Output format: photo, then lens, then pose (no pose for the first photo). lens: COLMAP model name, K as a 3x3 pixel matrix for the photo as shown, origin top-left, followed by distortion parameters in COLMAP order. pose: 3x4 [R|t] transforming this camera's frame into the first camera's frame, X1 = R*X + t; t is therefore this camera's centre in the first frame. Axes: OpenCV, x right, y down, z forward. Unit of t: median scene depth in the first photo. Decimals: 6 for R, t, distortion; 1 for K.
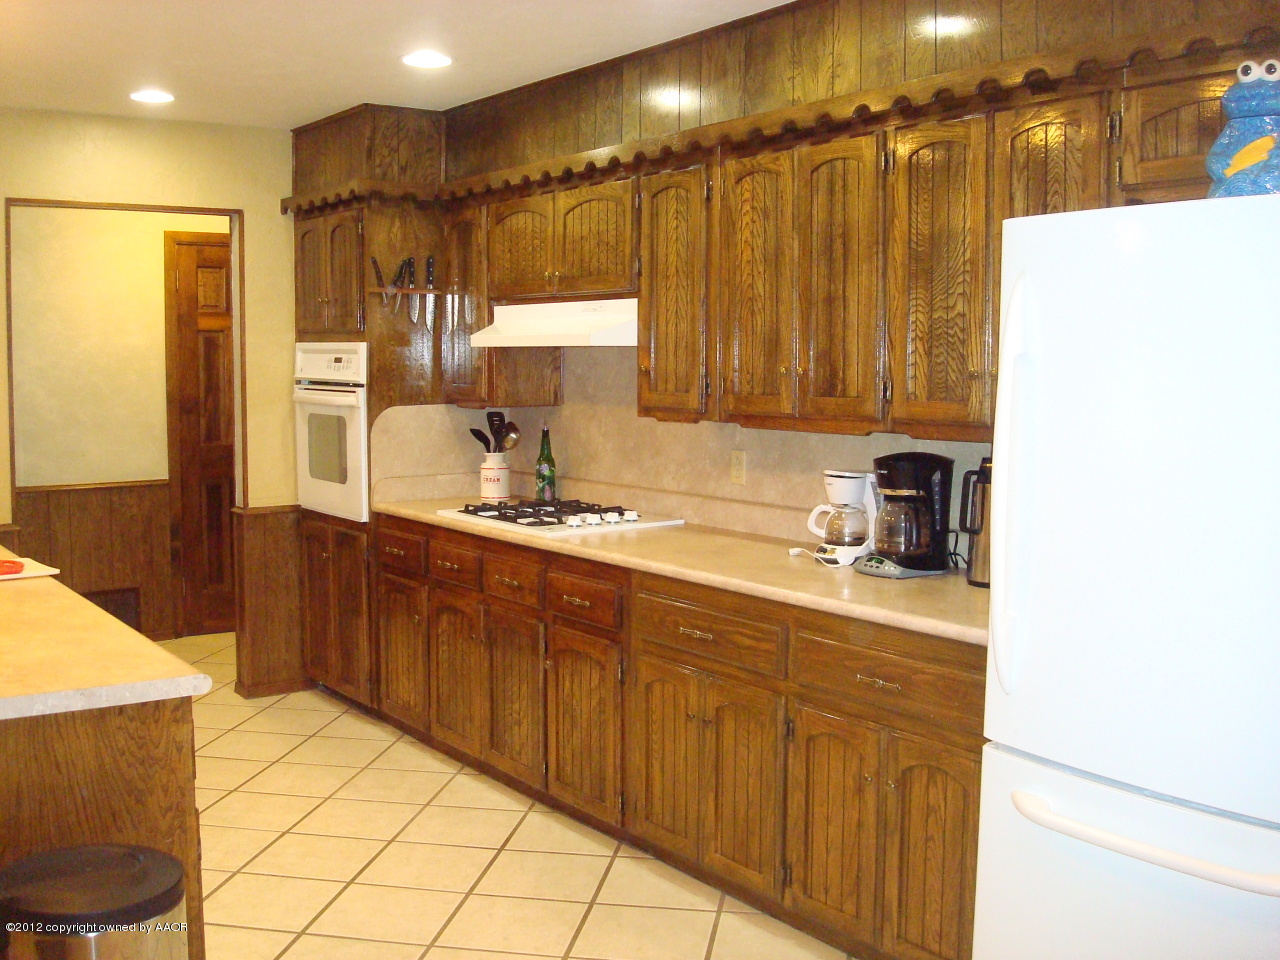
lens RADIAL K [[1336.3, 0, 637.0], [0, 1336.3, 471.0], [0, 0, 1]] dist [-0.098336, 0.000000]
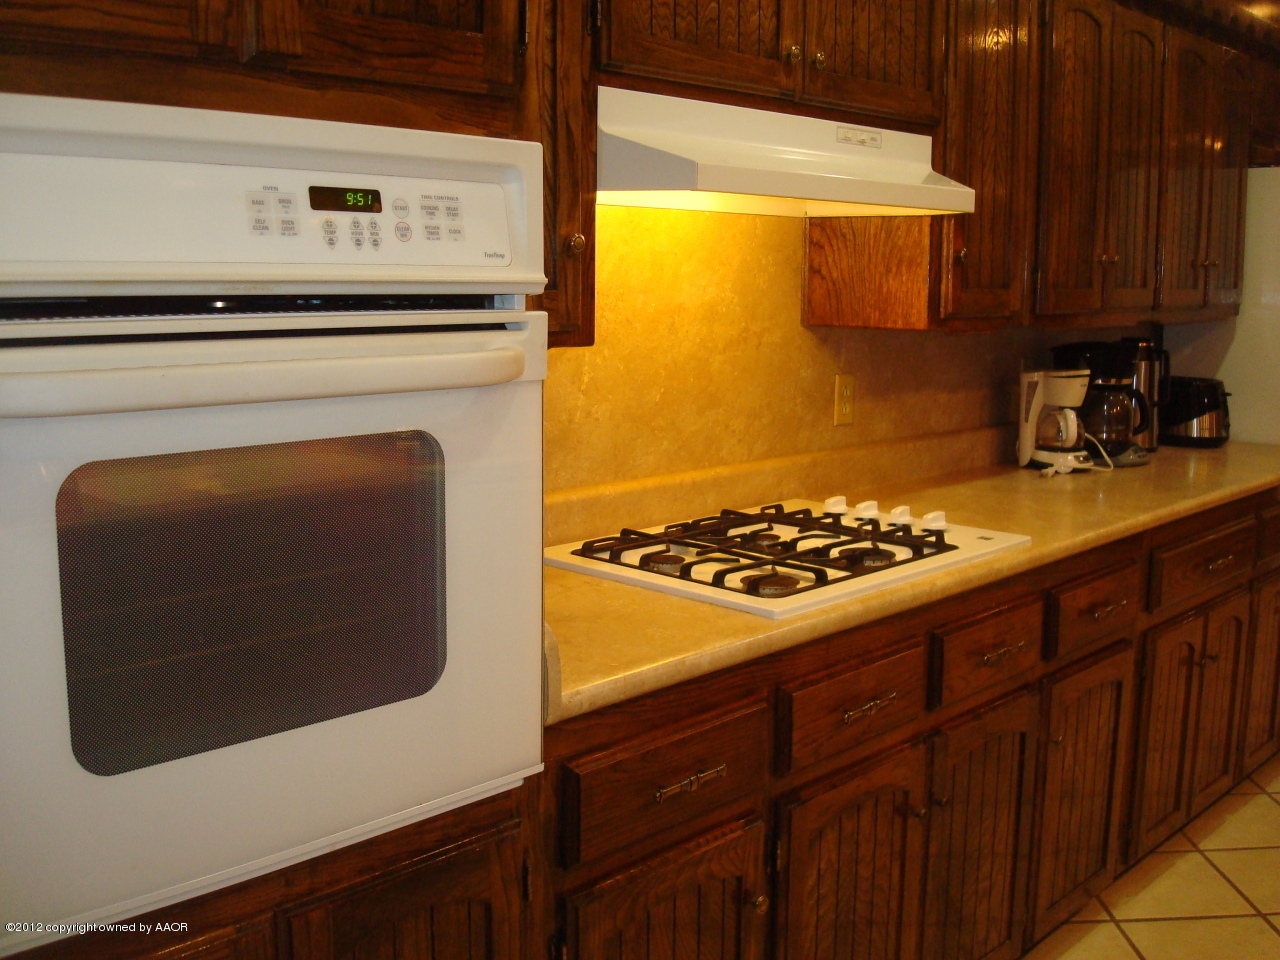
lens RADIAL K [[1336.3, 0, 640.7], [0, 1336.3, 485.1], [0, 0, 1]] dist [-0.098336, 0.000000]
pose [[-0.186567, -0.159420, 0.969422, -0.564313], [0.074954, 0.981561, 0.175841, -0.086169], [-0.979579, 0.105468, -0.171178, 1.205140]]
